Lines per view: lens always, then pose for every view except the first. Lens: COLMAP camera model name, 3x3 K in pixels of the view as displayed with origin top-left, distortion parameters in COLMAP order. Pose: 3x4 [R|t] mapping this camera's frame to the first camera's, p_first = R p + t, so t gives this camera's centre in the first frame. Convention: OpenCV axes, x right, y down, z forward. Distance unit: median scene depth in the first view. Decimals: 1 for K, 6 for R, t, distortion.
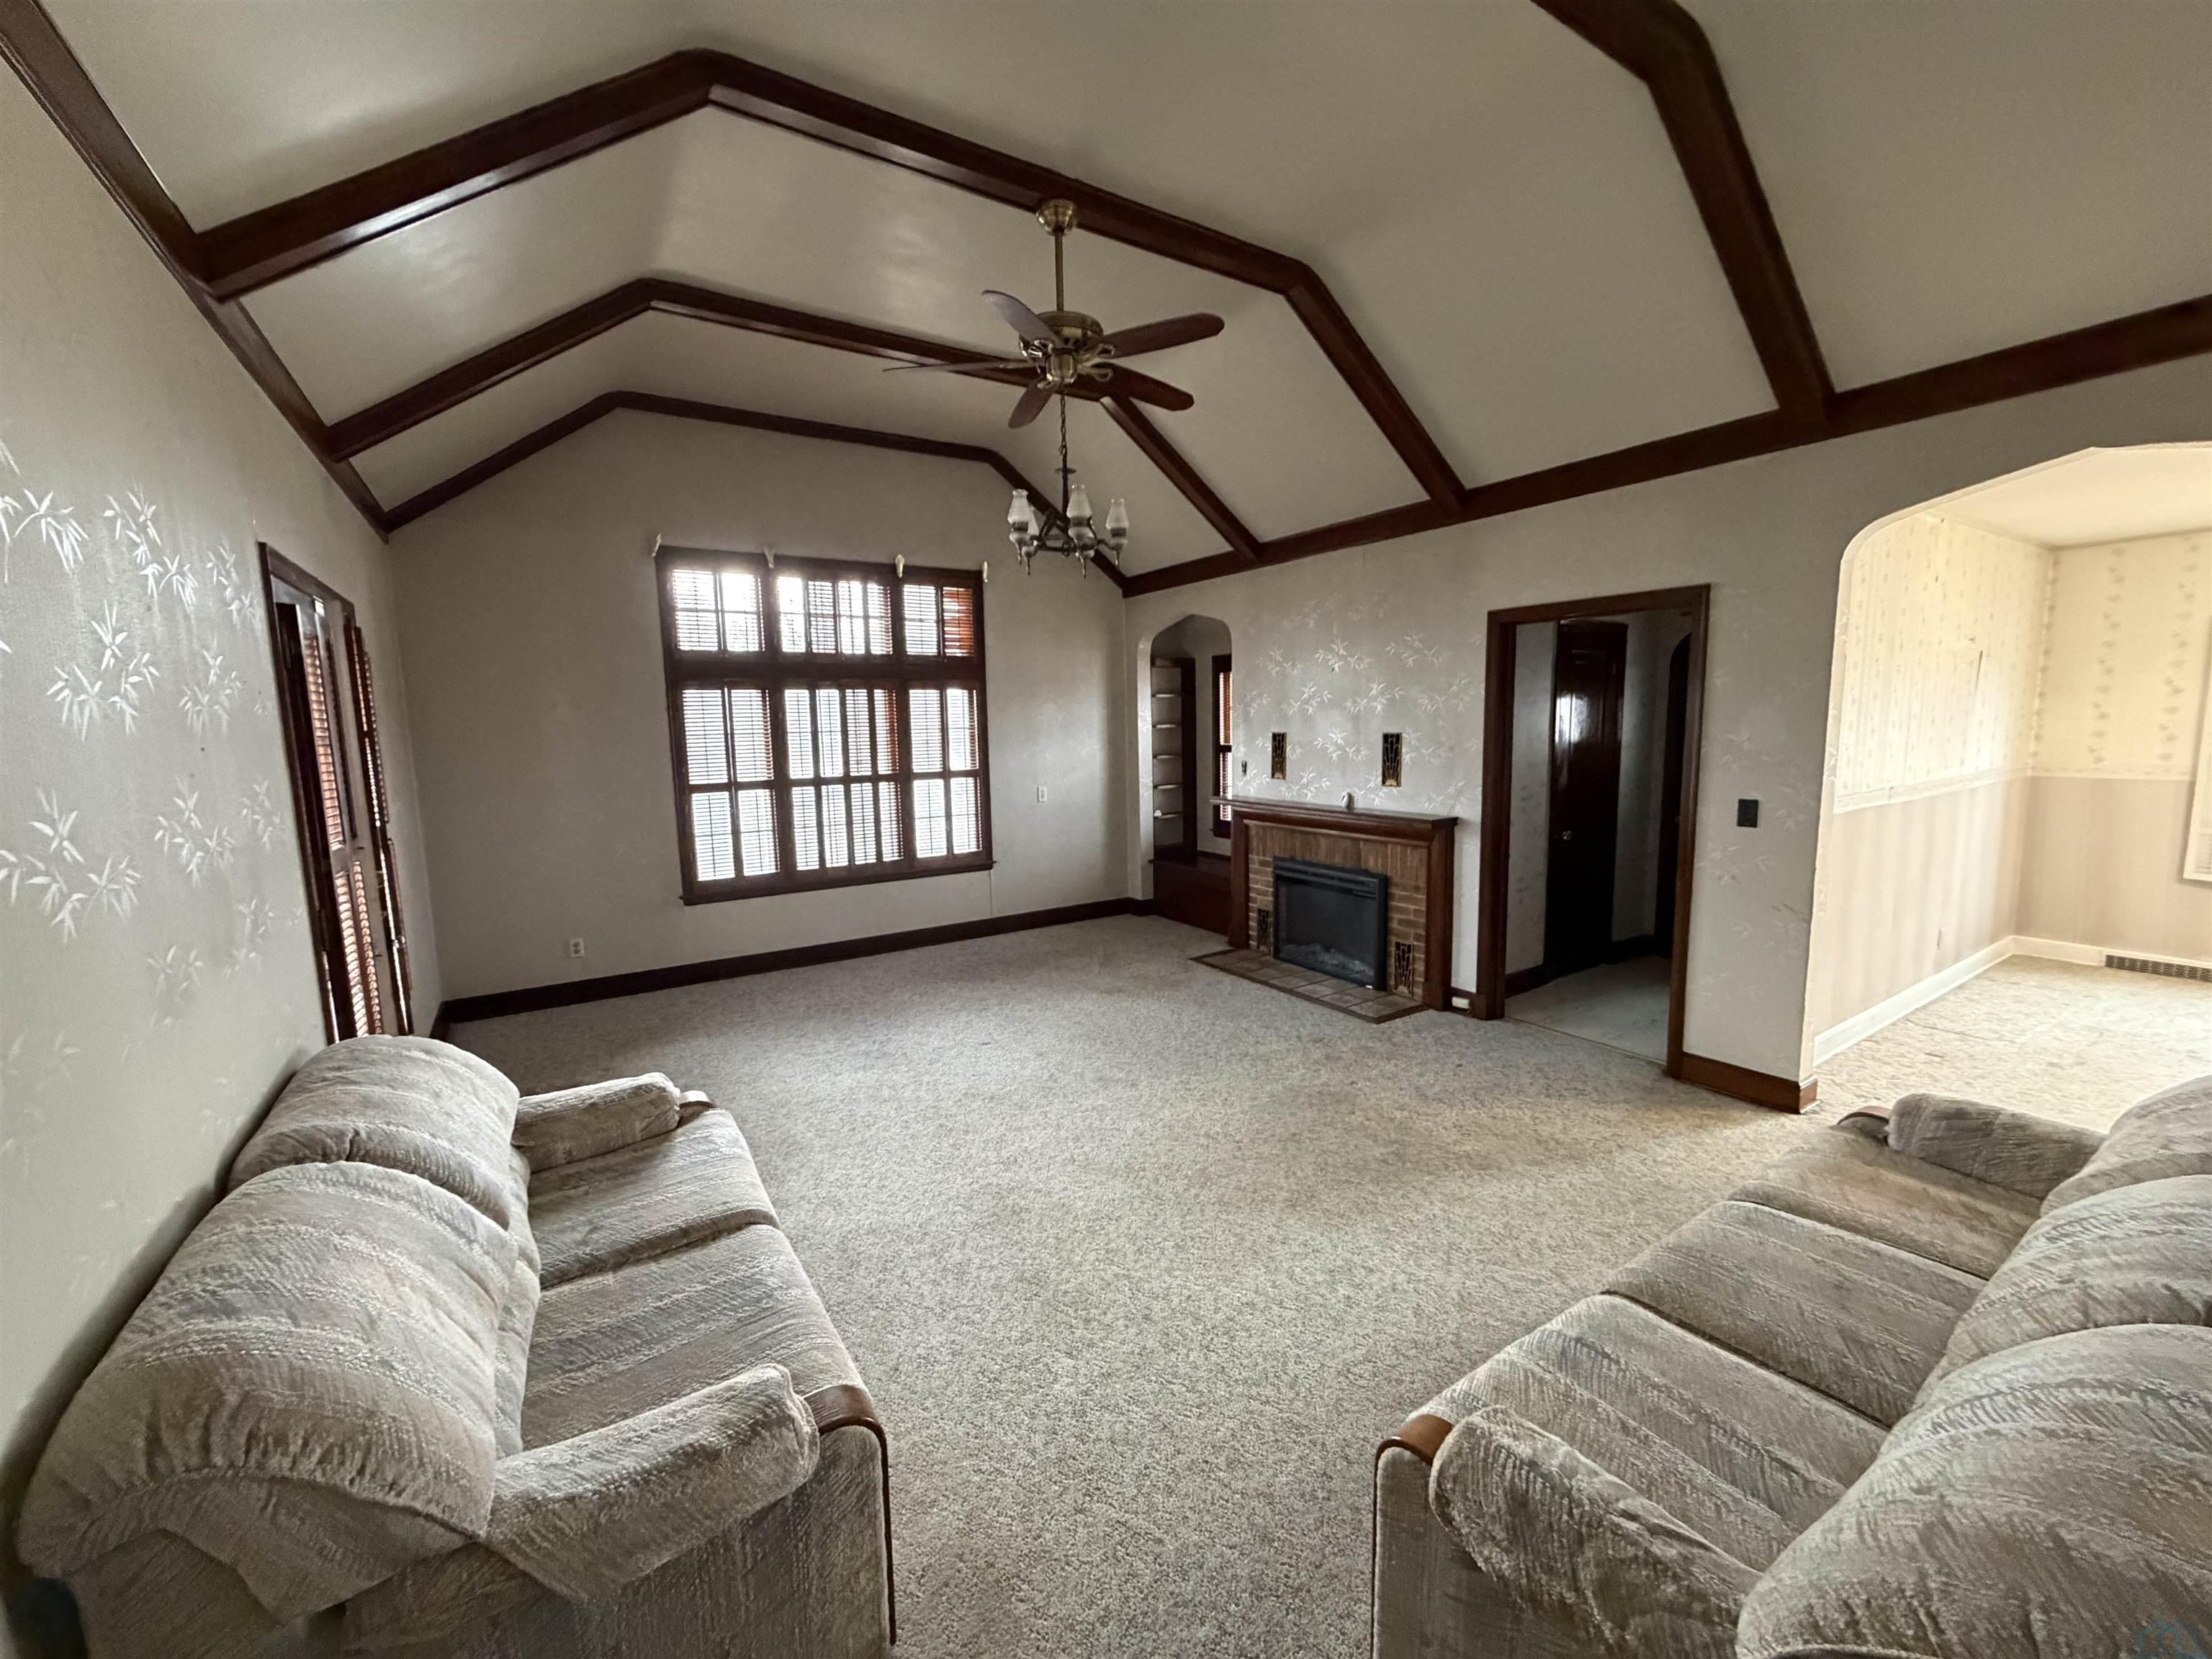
lens RADIAL K [[879.6, 0, 1094.8], [0, 879.6, 836.8], [0, 0, 1]] dist [0.000121, 0.000050]
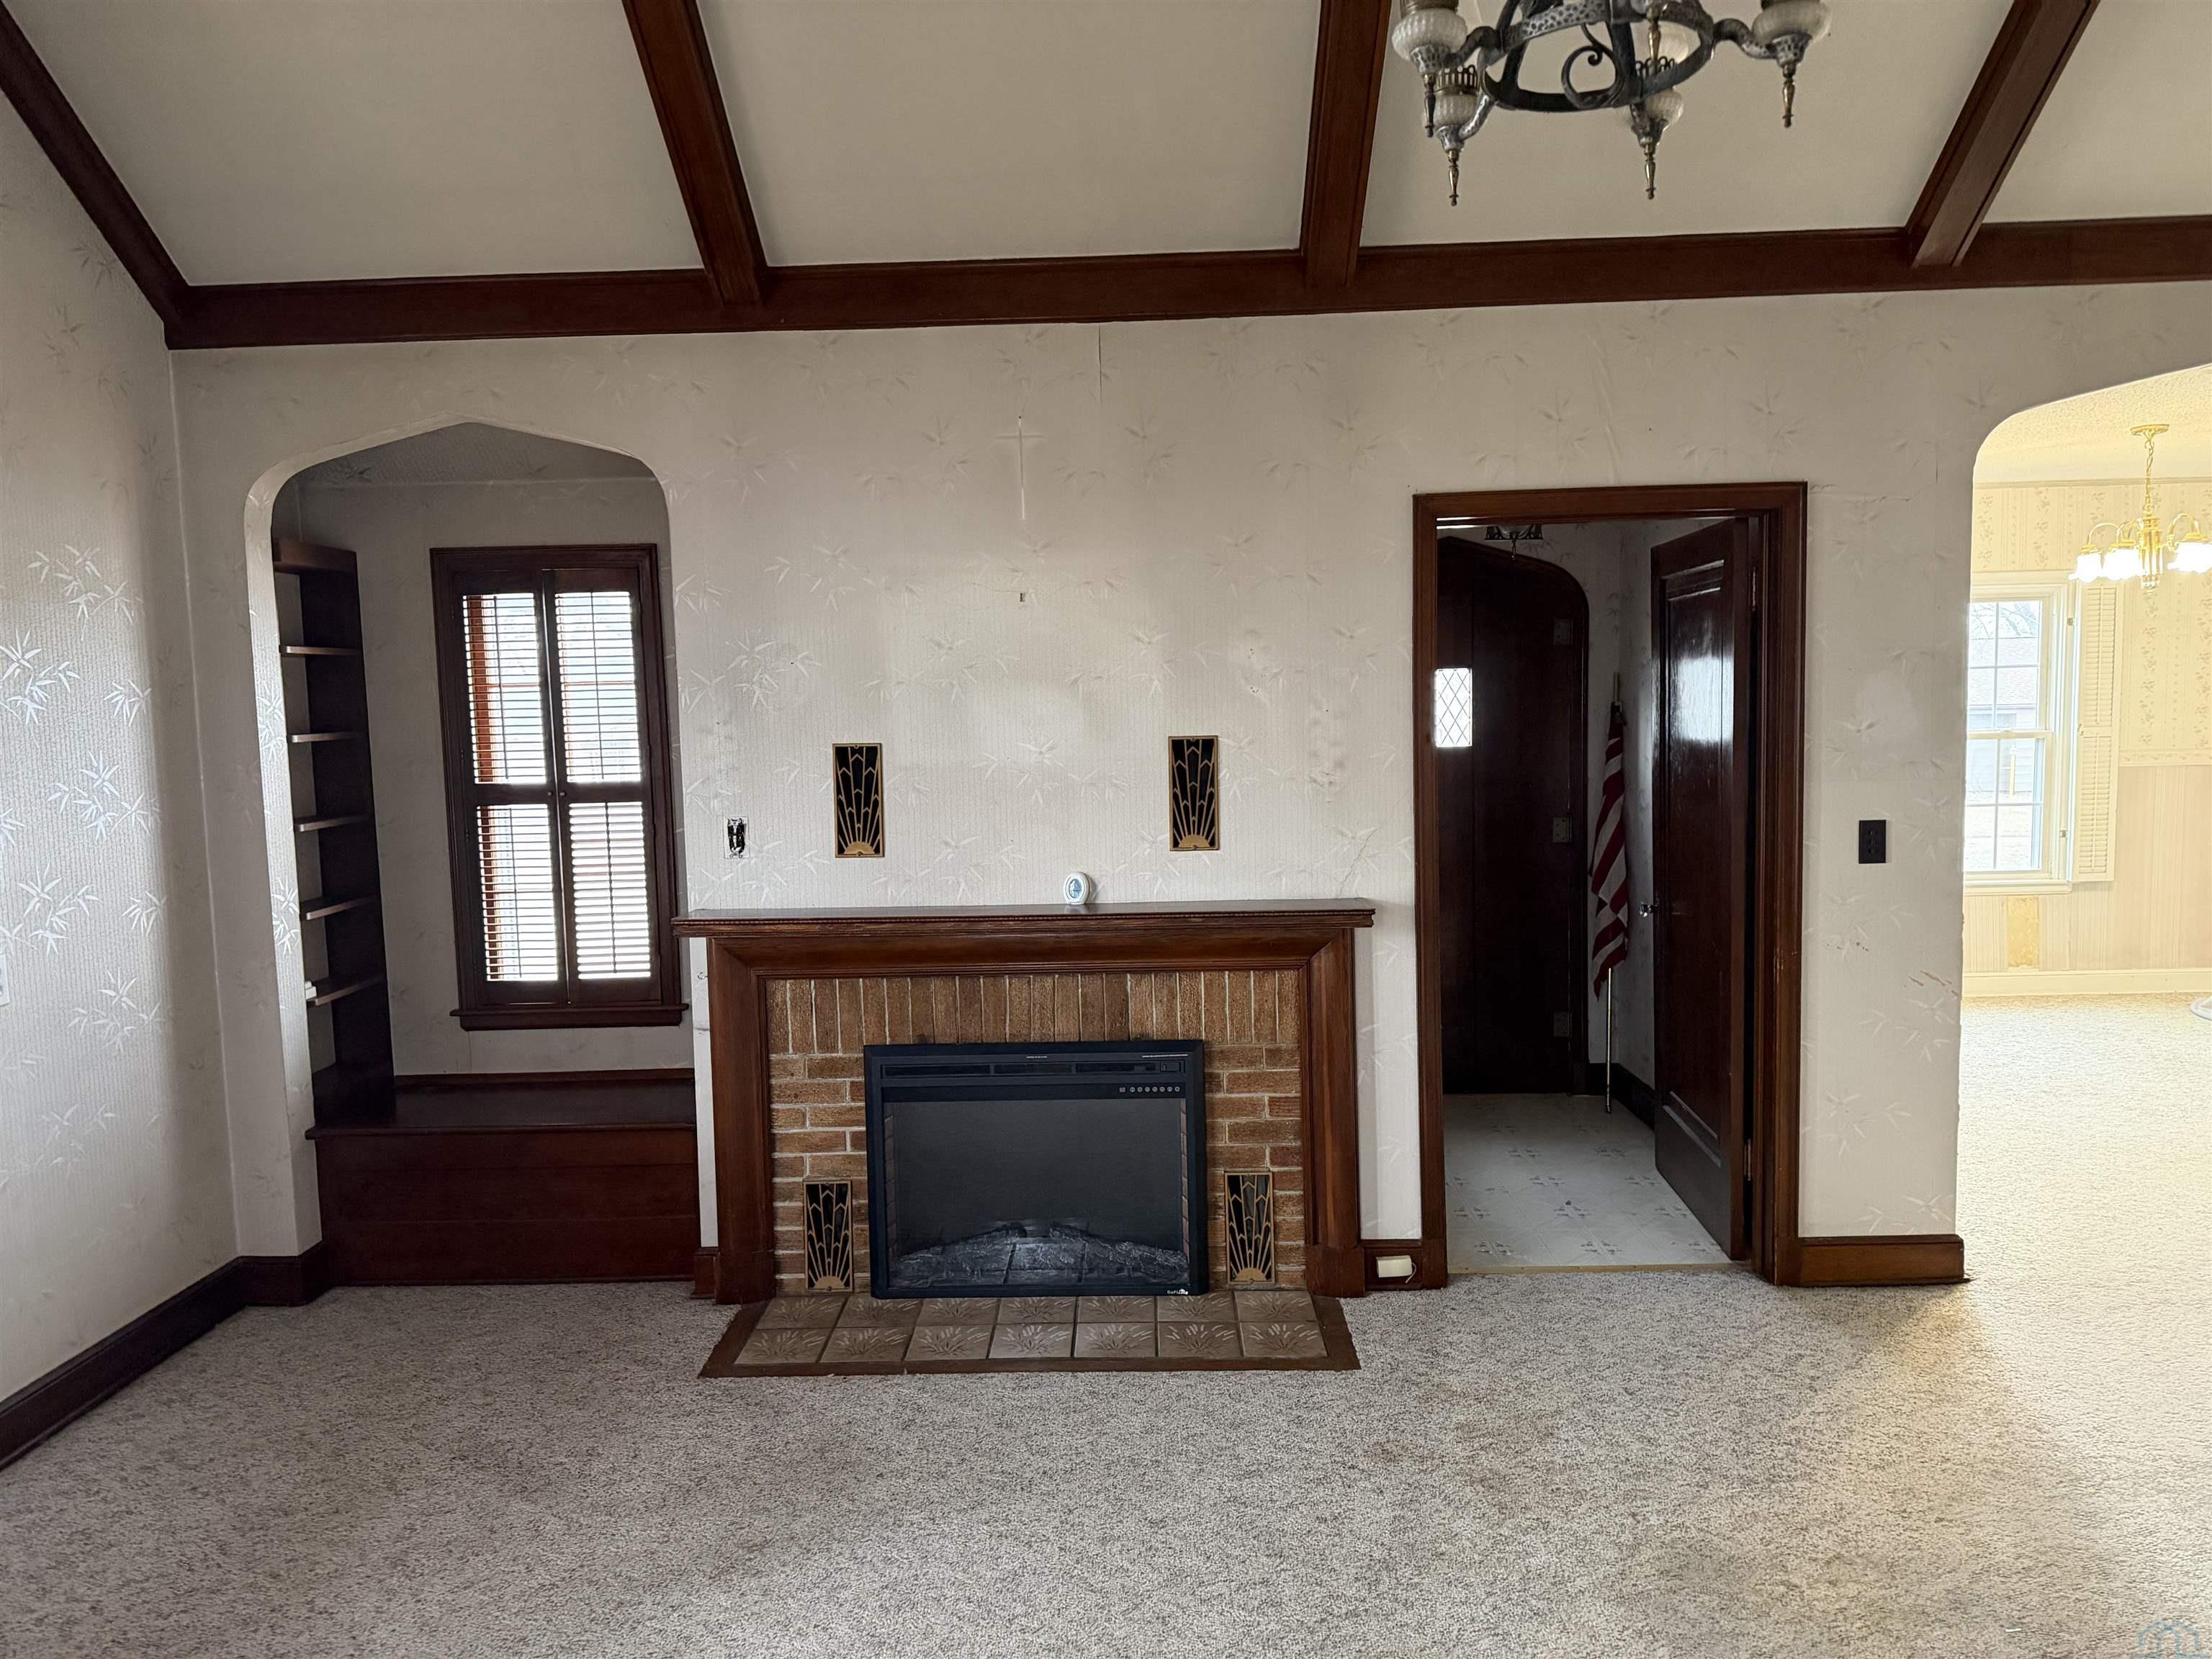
lens RADIAL K [[1540.2, 0, 1088.4], [0, 1540.2, 845.8], [0, 0, 1]] dist [0.190014, -0.302014]
pose [[0.562681, -0.068831, 0.823803, -0.344057], [0.122154, 0.992511, -0.000508, -0.060241], [-0.817599, 0.100917, 0.566875, 0.525685]]
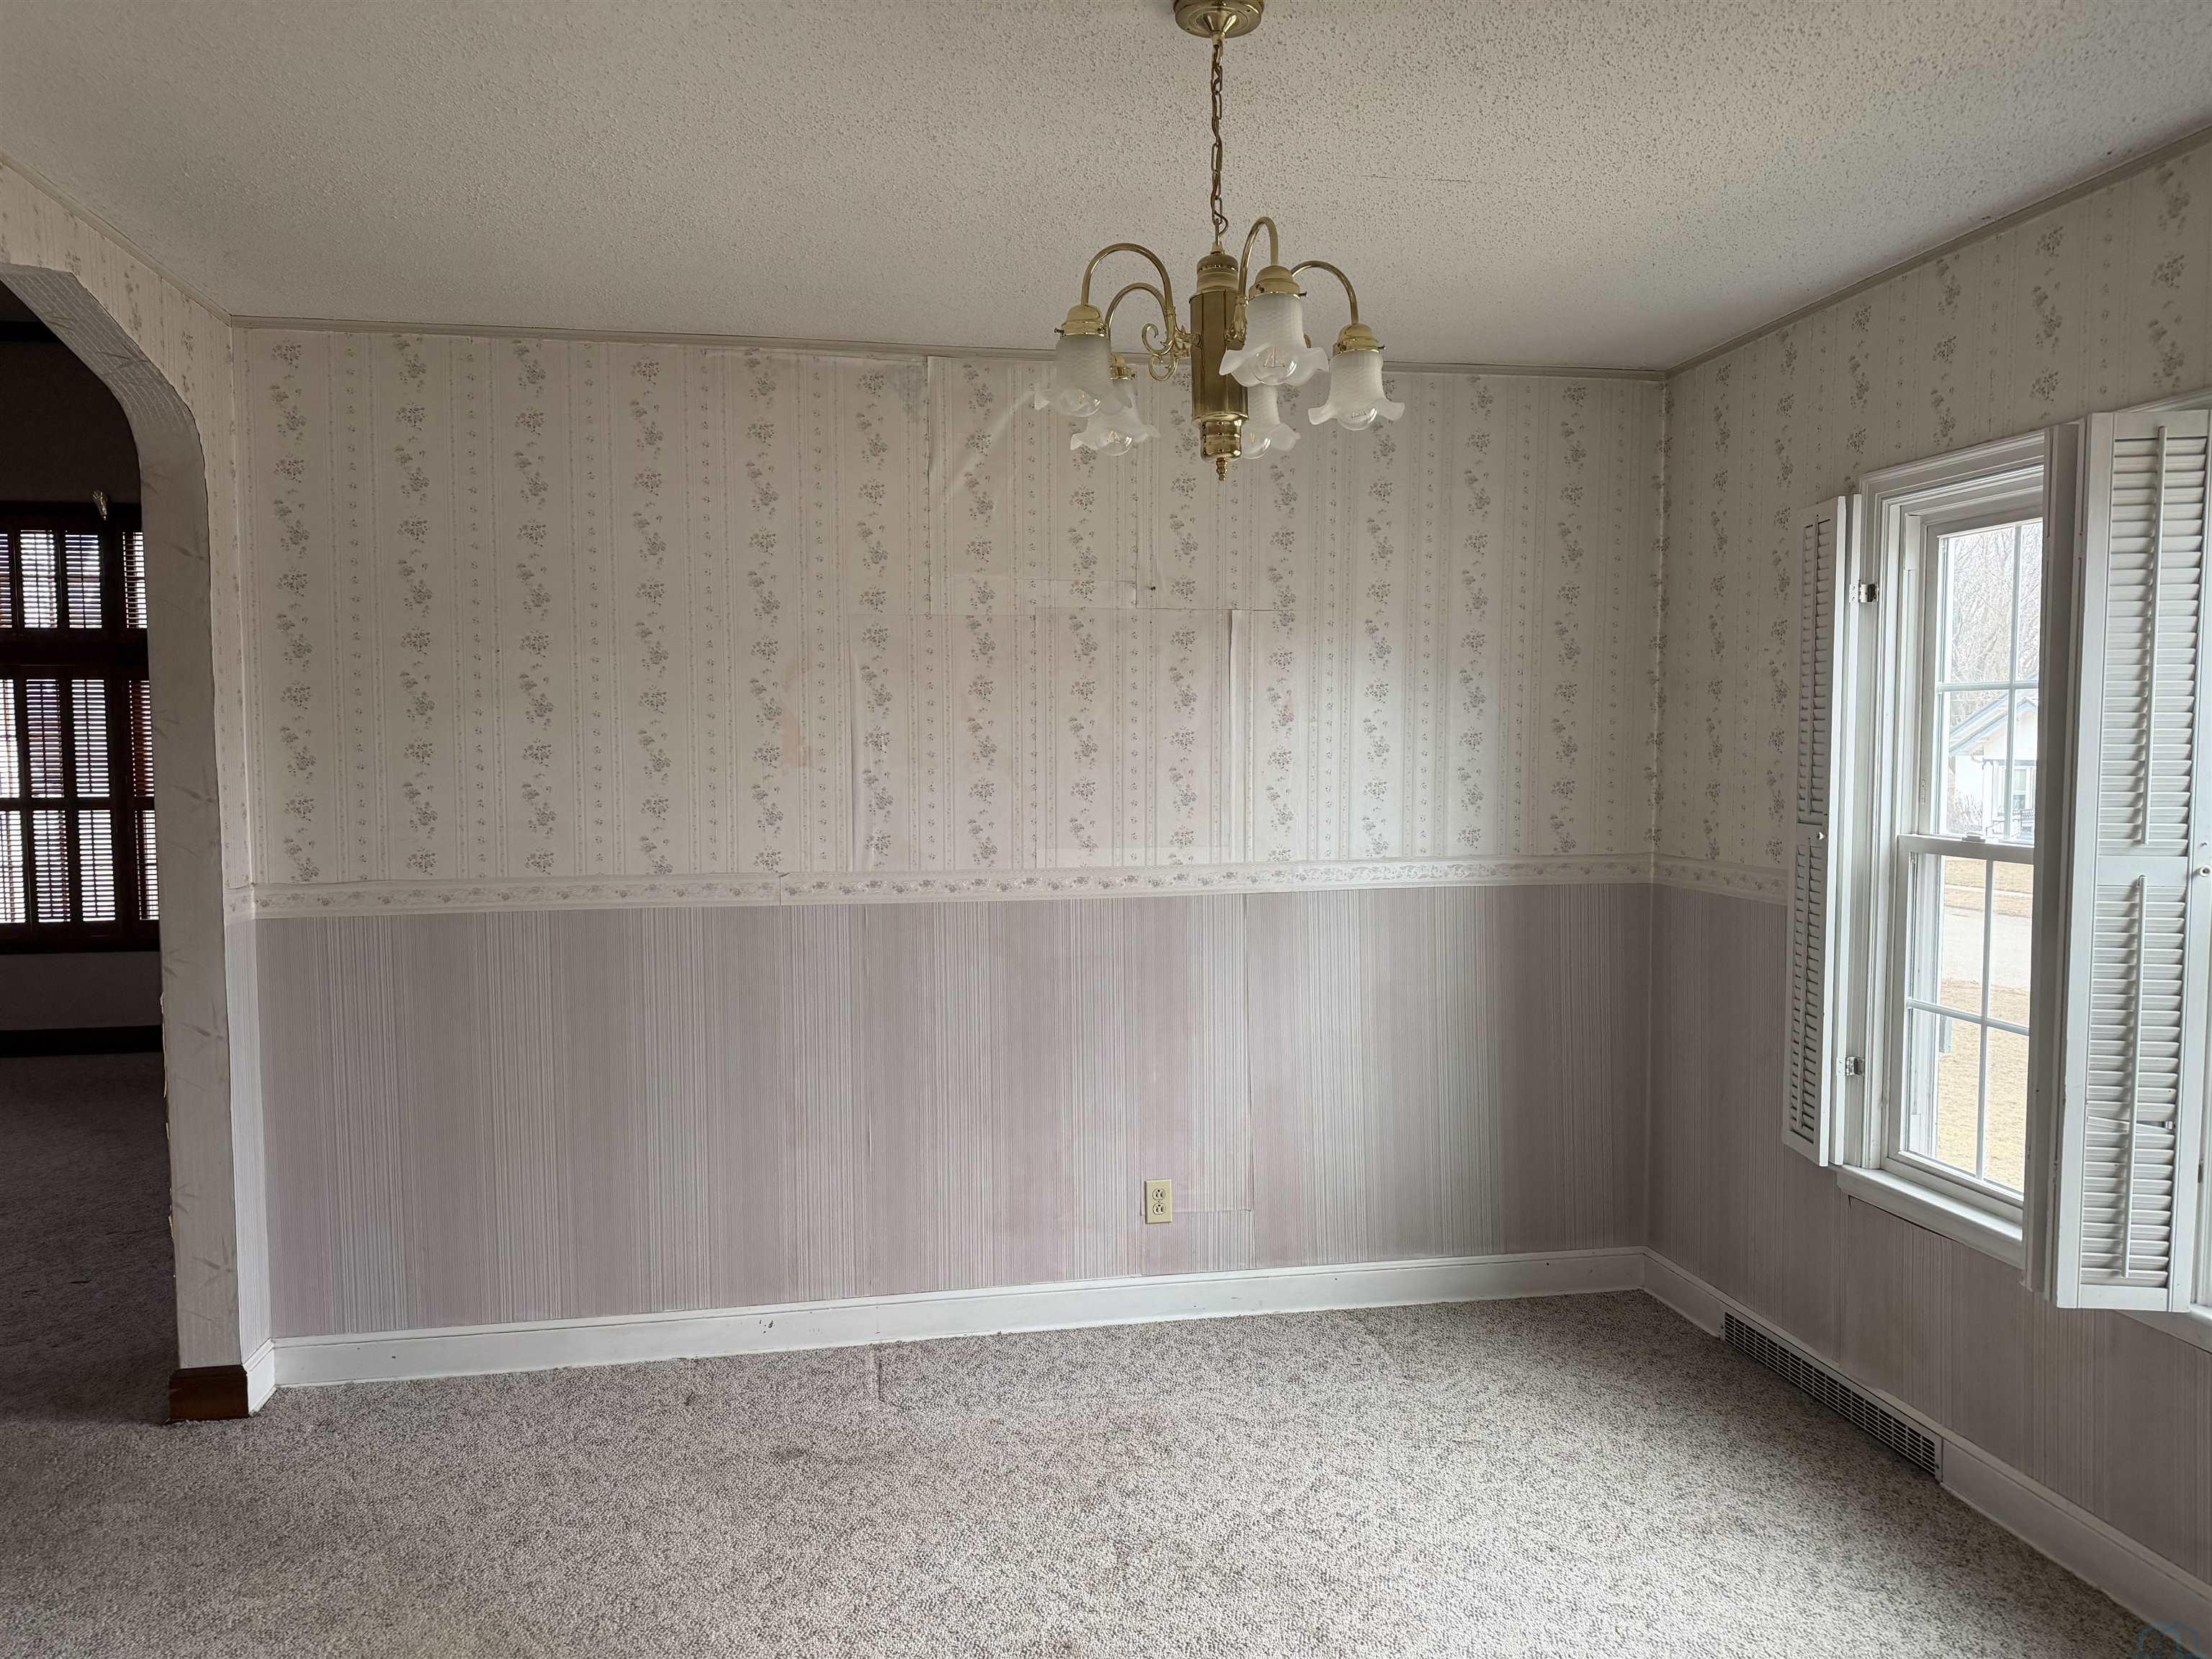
lens RADIAL K [[1540.2, 0, 1088.4], [0, 1540.2, 845.8], [0, 0, 1]] dist [0.190014, -0.302014]
pose [[0.920160, 0.042640, -0.389215, 1.116315], [-0.060903, 0.997540, -0.034699, -0.042587], [0.386778, 0.055633, 0.920493, 0.158122]]
